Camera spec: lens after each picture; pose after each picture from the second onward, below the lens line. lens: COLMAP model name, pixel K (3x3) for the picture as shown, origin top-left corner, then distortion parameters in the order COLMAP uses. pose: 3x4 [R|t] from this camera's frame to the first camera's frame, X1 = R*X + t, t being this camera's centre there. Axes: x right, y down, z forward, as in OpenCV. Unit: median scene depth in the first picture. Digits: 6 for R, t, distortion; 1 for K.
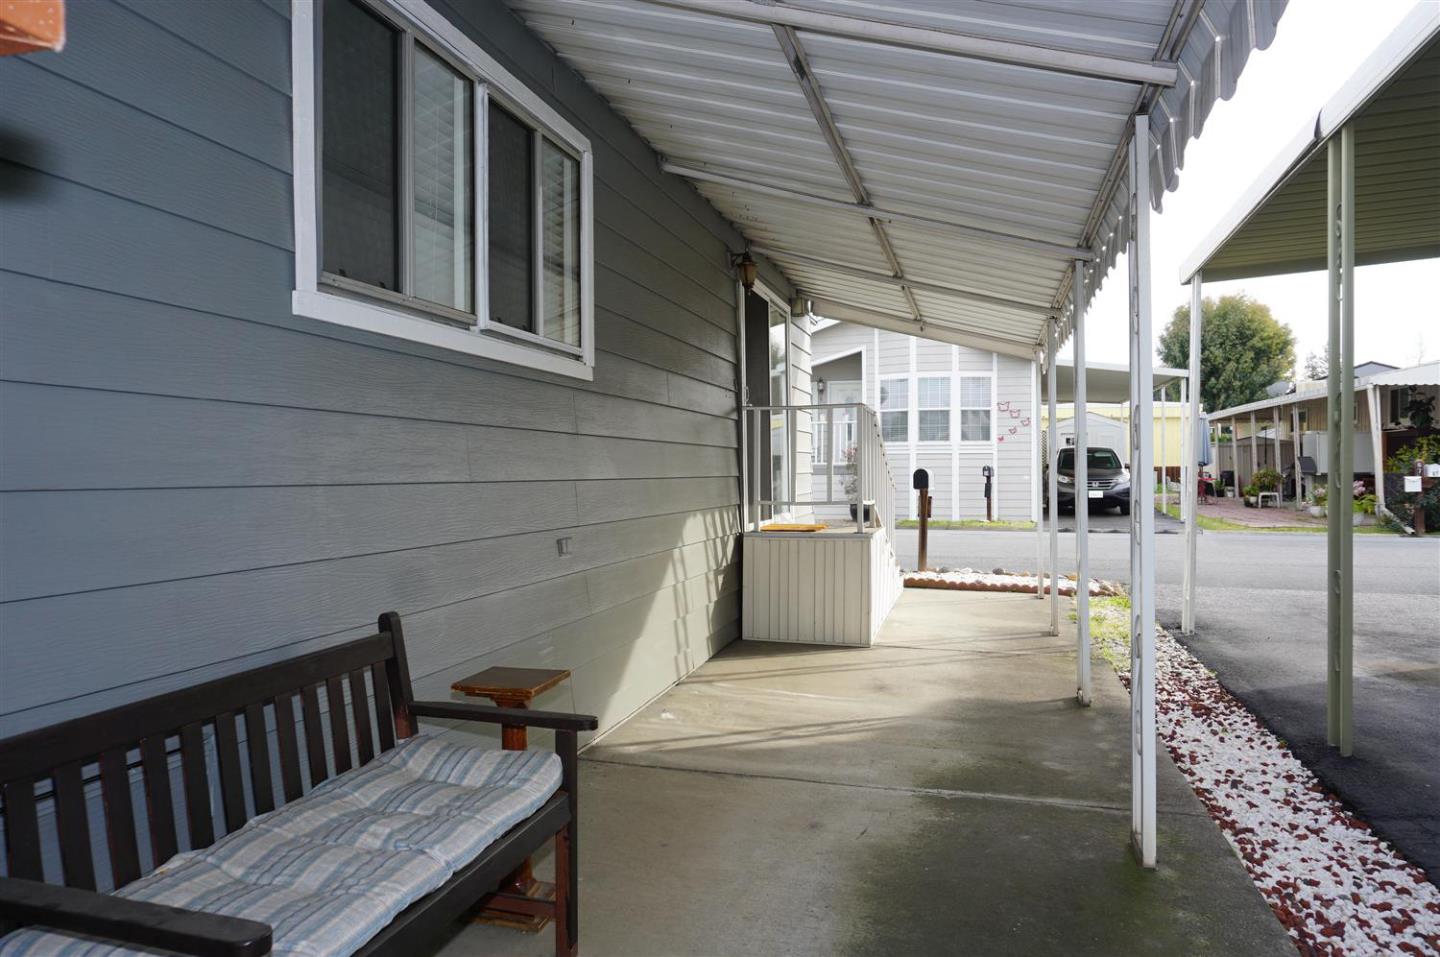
lens RADIAL K [[954.4, 0, 713.4], [0, 954.4, 479.9], [0, 0, 1]] dist [-0.025794, 0.006998]
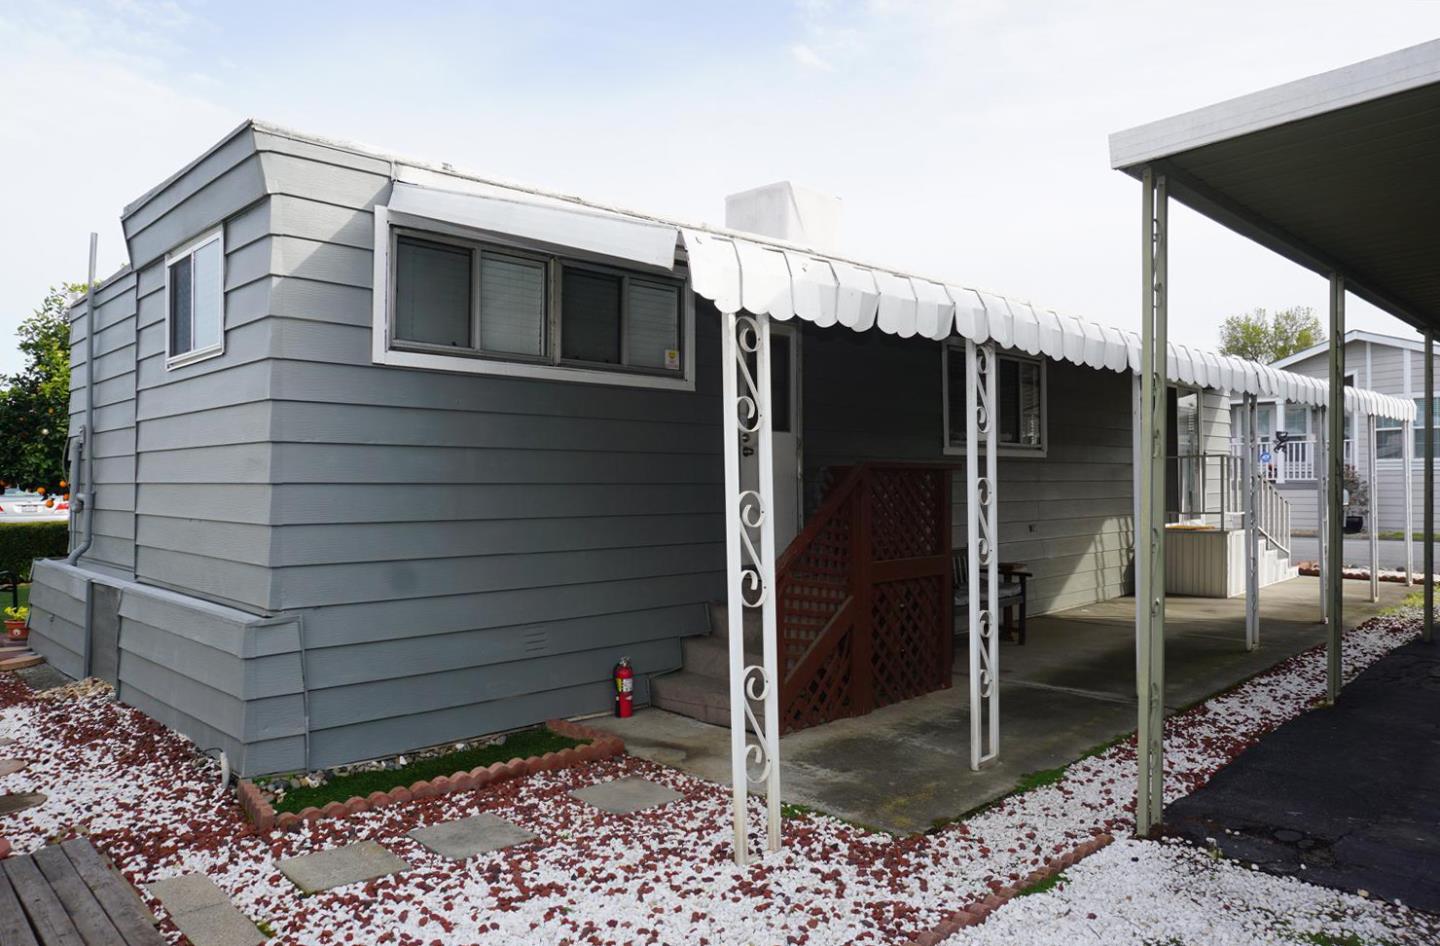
lens RADIAL K [[970.0, 0, 720.0], [0, 970.0, 473.0], [0, 0, 1]] dist [-0.078603, 0.071623]
pose [[0.866696, -0.002847, -0.498829, 0.071521], [-0.004125, 0.999909, -0.012875, -0.007062], [0.498820, 0.013217, 0.866605, -0.290139]]
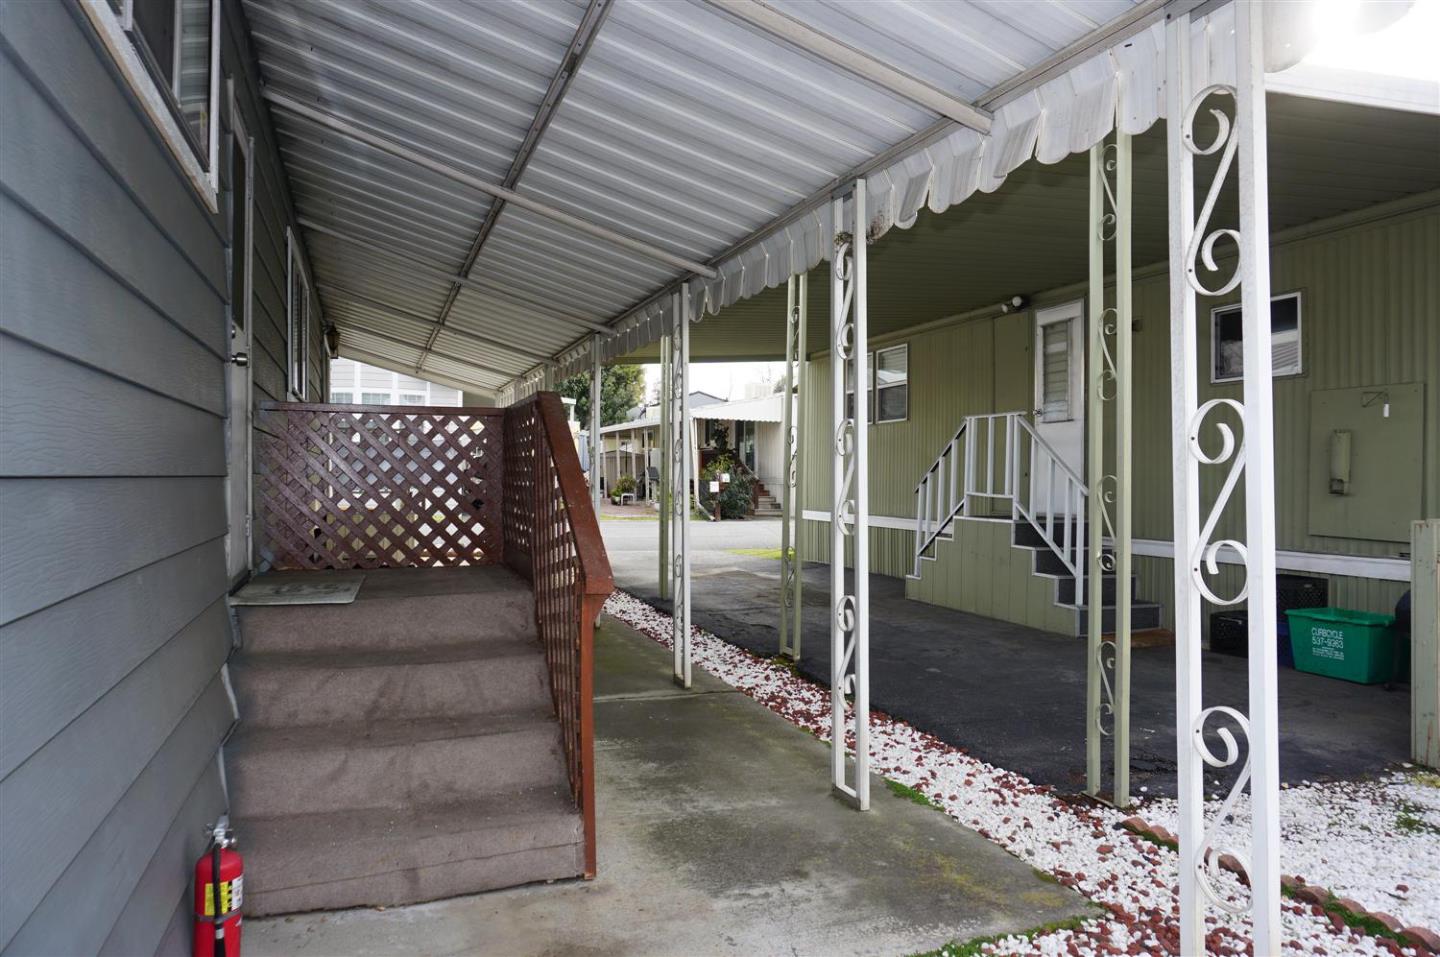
lens RADIAL K [[954.4, 0, 713.4], [0, 954.4, 479.9], [0, 0, 1]] dist [-0.025794, 0.006998]
pose [[0.812049, 0.007339, 0.583543, -0.112965], [-0.004311, 0.999969, -0.006576, 0.002973], [-0.583573, 0.002824, 0.812056, -0.182277]]
